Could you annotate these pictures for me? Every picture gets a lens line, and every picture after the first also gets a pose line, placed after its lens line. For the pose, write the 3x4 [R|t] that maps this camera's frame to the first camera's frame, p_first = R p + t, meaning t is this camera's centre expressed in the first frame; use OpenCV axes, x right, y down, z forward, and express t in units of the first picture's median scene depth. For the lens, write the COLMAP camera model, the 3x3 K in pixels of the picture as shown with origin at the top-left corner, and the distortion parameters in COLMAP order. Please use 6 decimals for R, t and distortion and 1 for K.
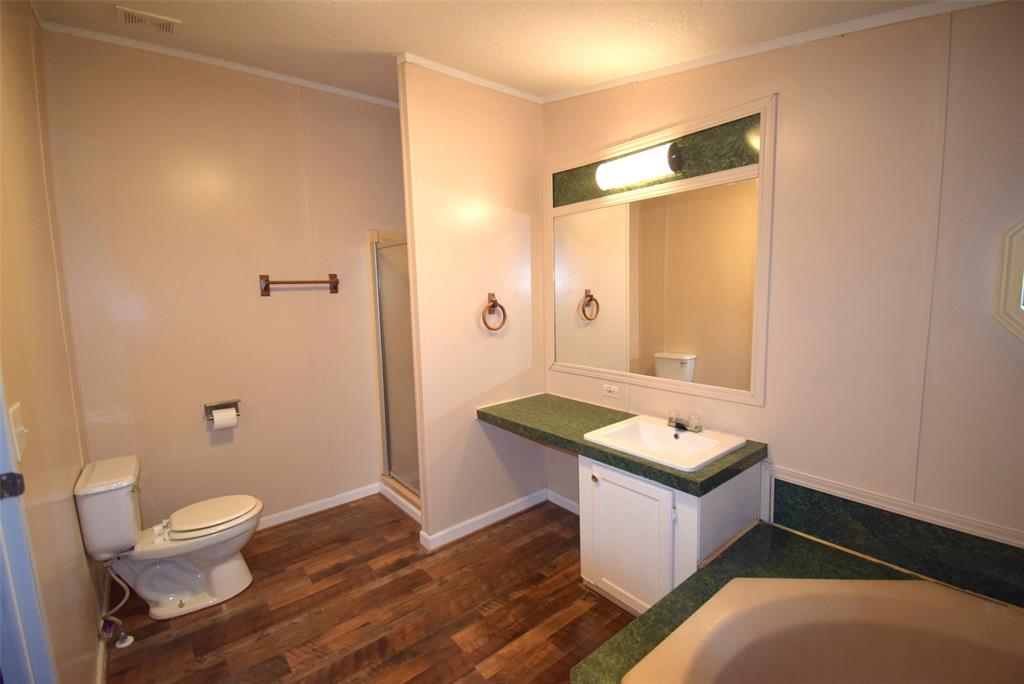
lens RADIAL K [[453.2, 0, 516.7], [0, 453.2, 343.2], [0, 0, 1]] dist [0.019835, -0.027219]
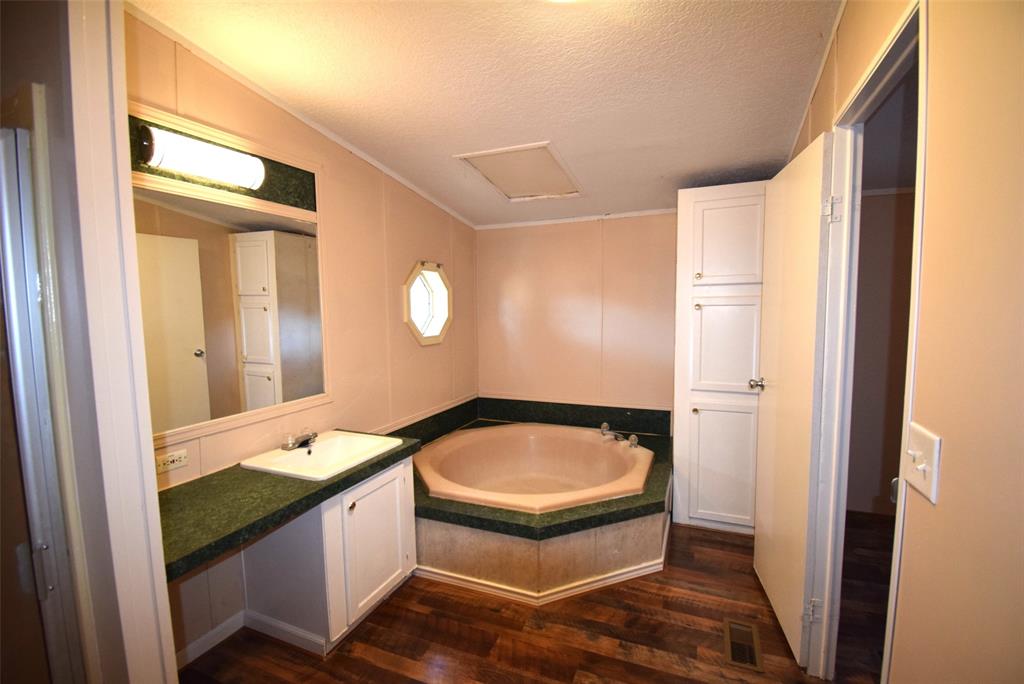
lens RADIAL K [[453.2, 0, 516.7], [0, 453.2, 343.2], [0, 0, 1]] dist [0.019835, -0.027219]
pose [[-0.468102, -0.044633, 0.882547, -0.764463], [0.129371, 0.984501, 0.118408, -0.099751], [-0.874153, 0.169603, -0.455072, 1.010642]]
